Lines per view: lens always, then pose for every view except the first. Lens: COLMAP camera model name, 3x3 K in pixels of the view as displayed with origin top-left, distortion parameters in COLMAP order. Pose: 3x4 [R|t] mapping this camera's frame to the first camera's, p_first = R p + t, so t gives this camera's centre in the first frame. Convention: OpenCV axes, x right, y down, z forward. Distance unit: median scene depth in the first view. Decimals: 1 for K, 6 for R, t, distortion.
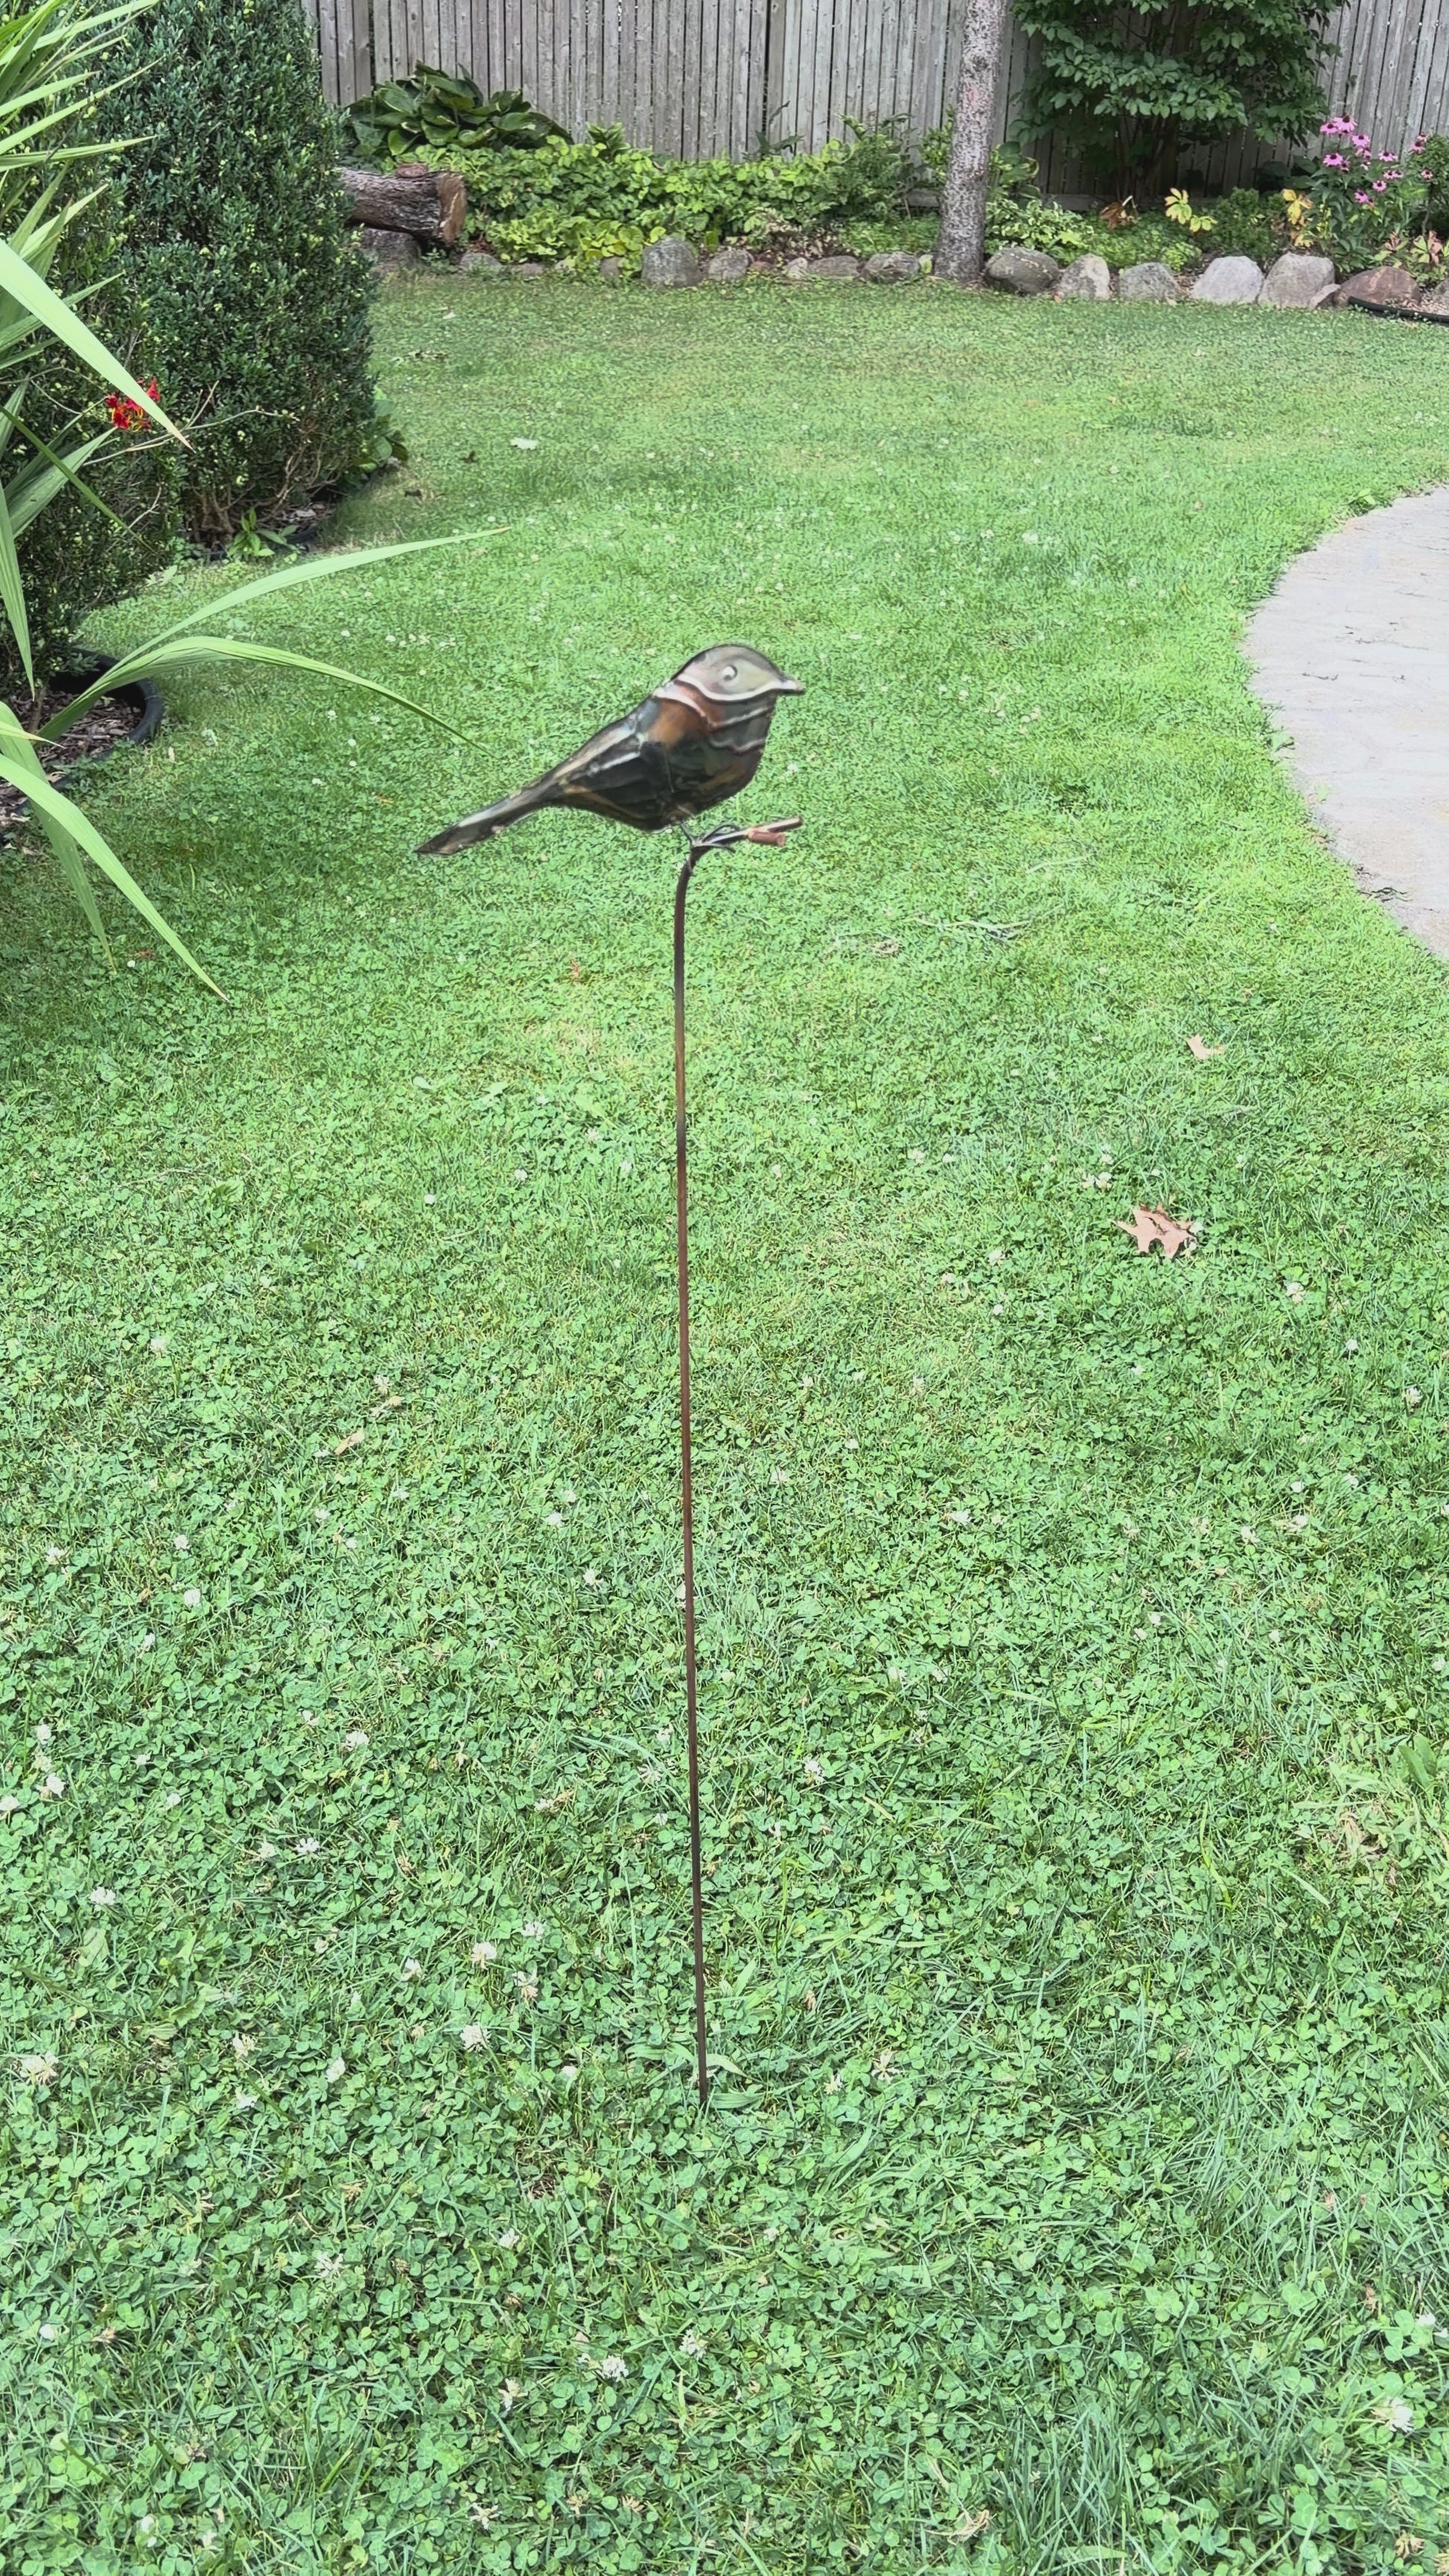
lens RADIAL K [[2198.0, 0, 724.5], [0, 2198.0, 1288.0], [0, 0, 1]] dist [0.076470, -0.085878]
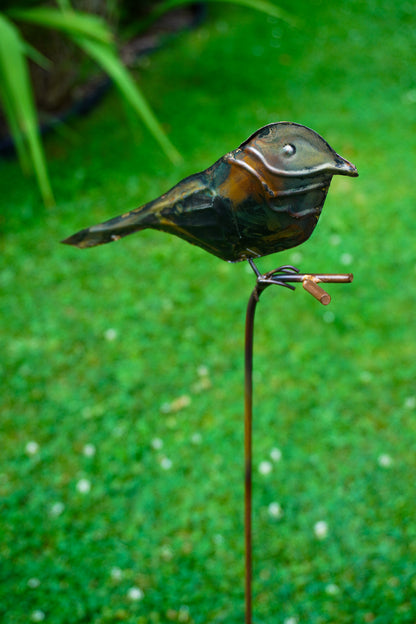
lens RADIAL K [[804.2, 0, 208.0], [0, 804.2, 312.0], [0, 0, 1]] dist [-0.001959, 0.015543]
pose [[0.958427, 0.137143, -0.250218, 0.065859], [-0.107935, 0.986013, 0.126997, -0.227074], [0.264135, -0.094710, 0.959824, 0.566309]]
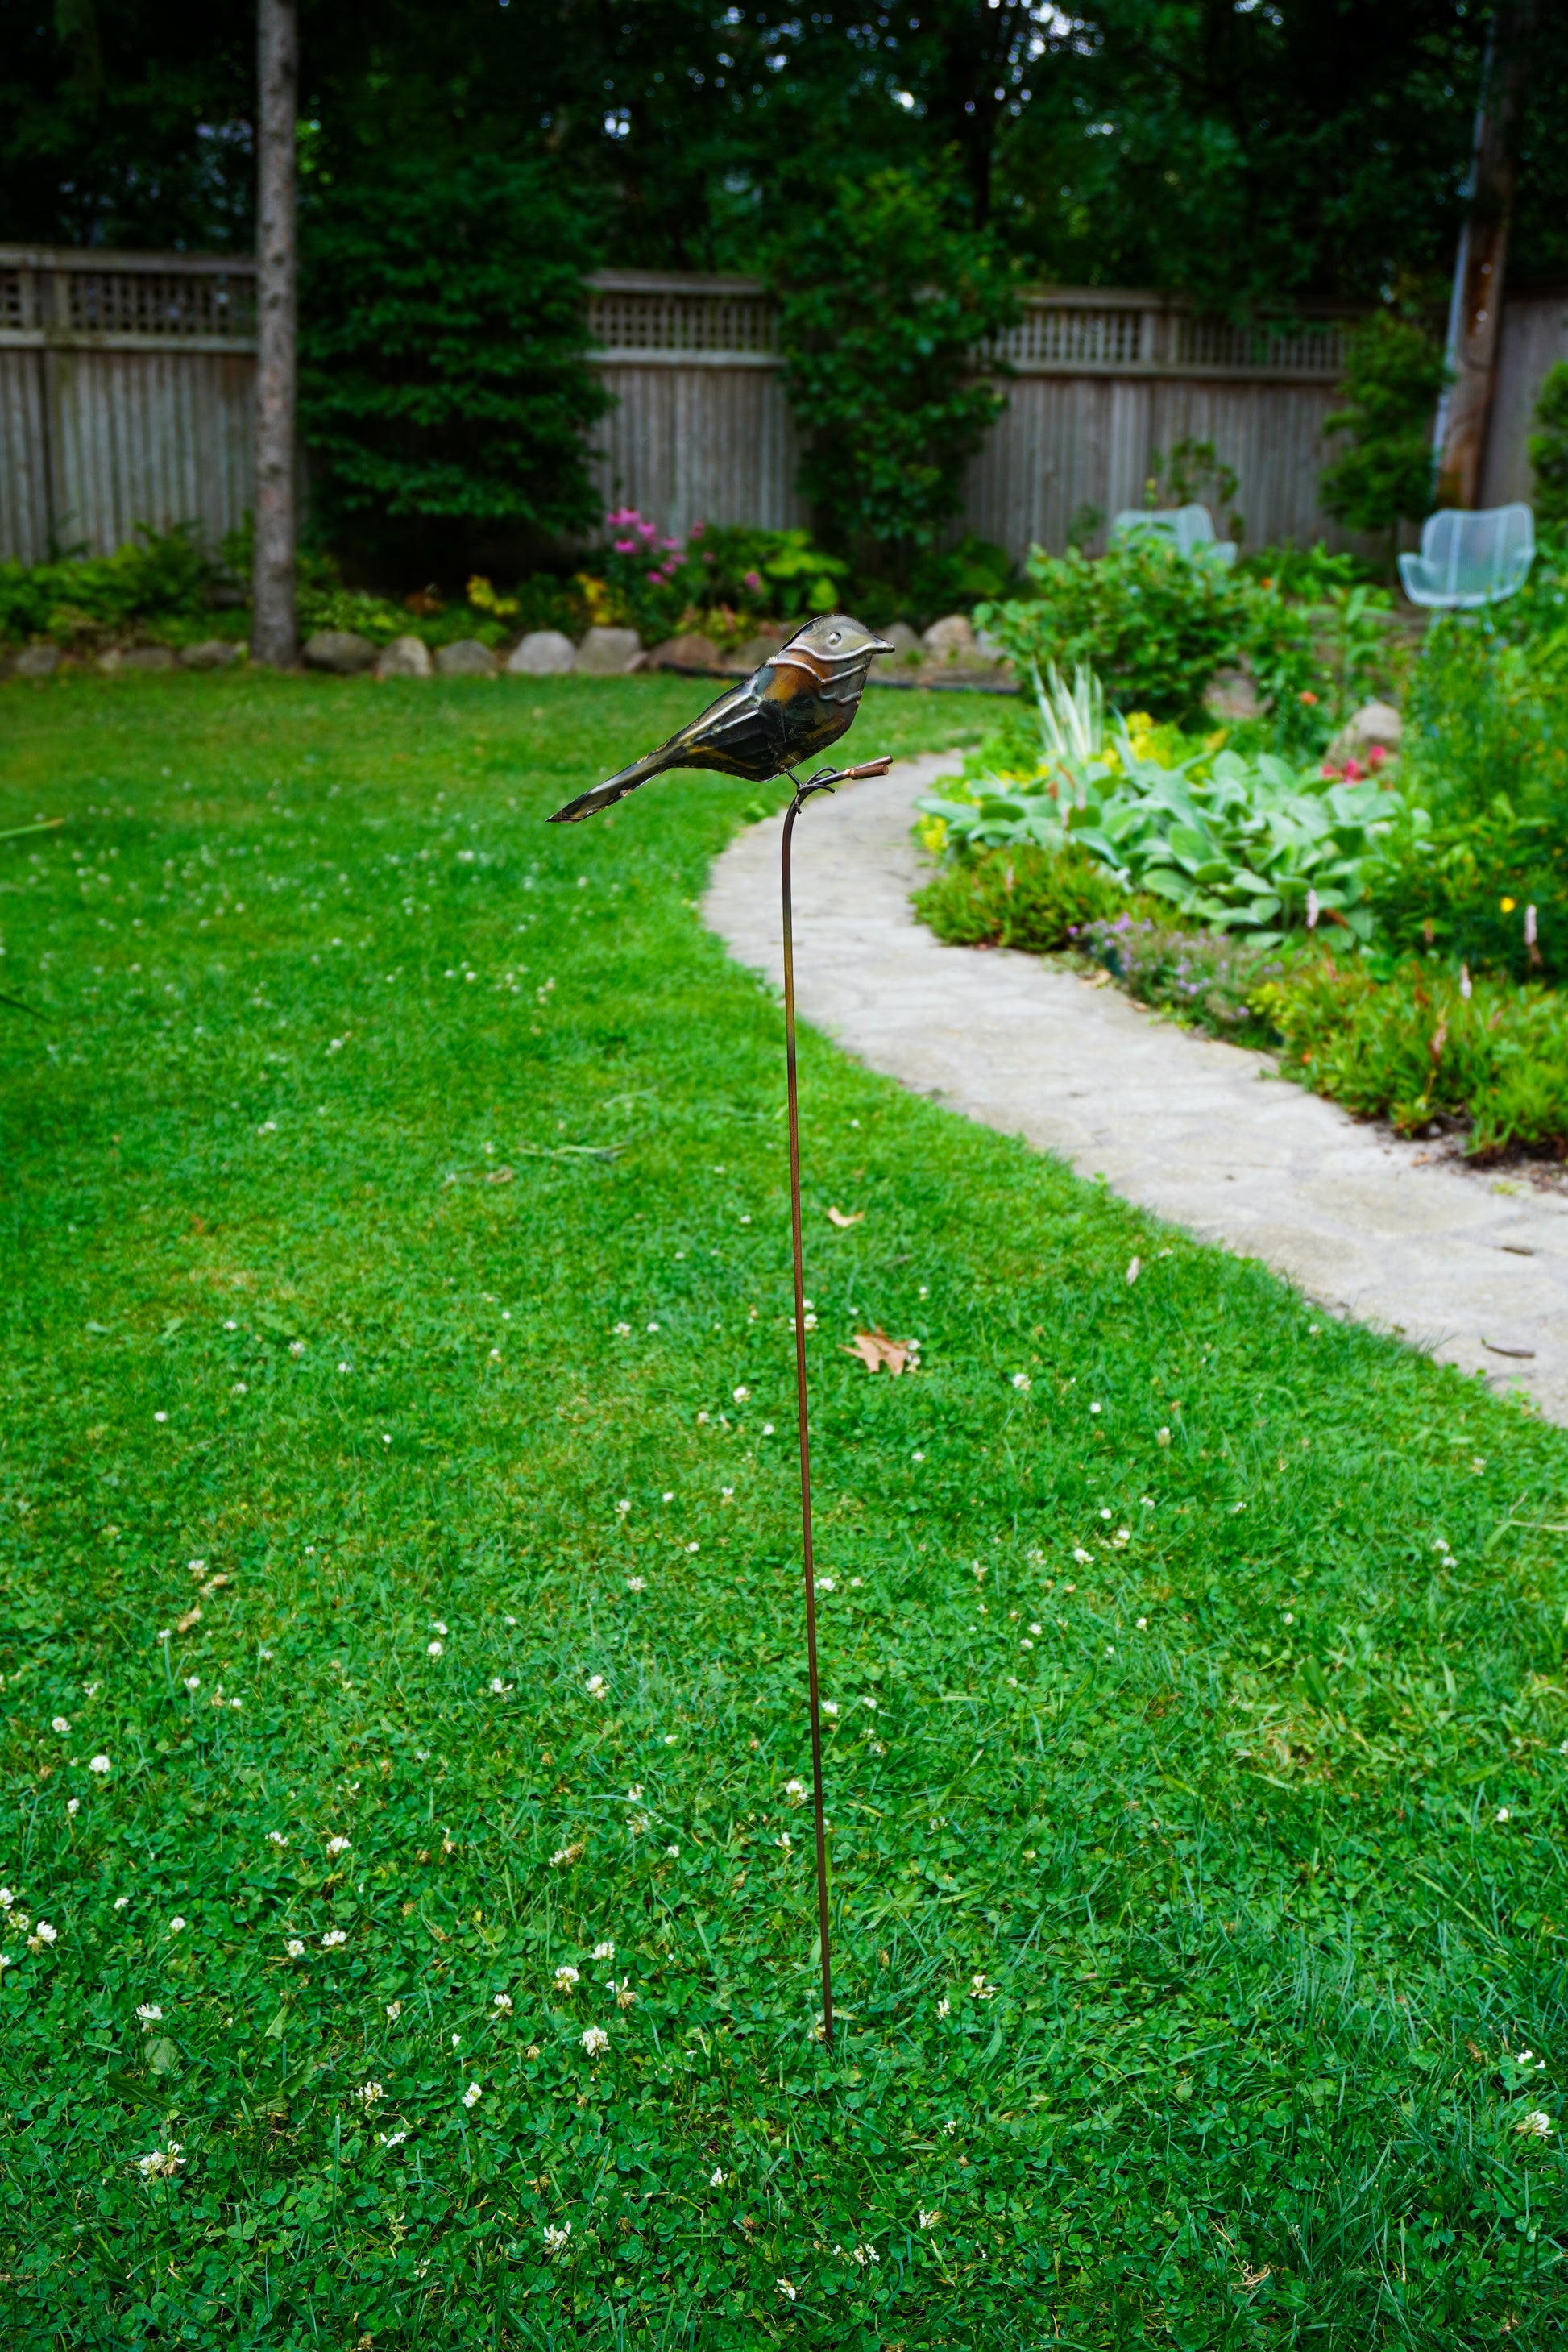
lens RADIAL K [[2337.3, 0, 784.0], [0, 2337.3, 1176.0], [0, 0, 1]] dist [-0.061972, 0.310931]
pose [[0.953198, -0.105743, 0.283254, -0.387200], [0.161610, 0.969976, -0.181740, 0.220883], [-0.255531, 0.219011, 0.941668, -0.130296]]
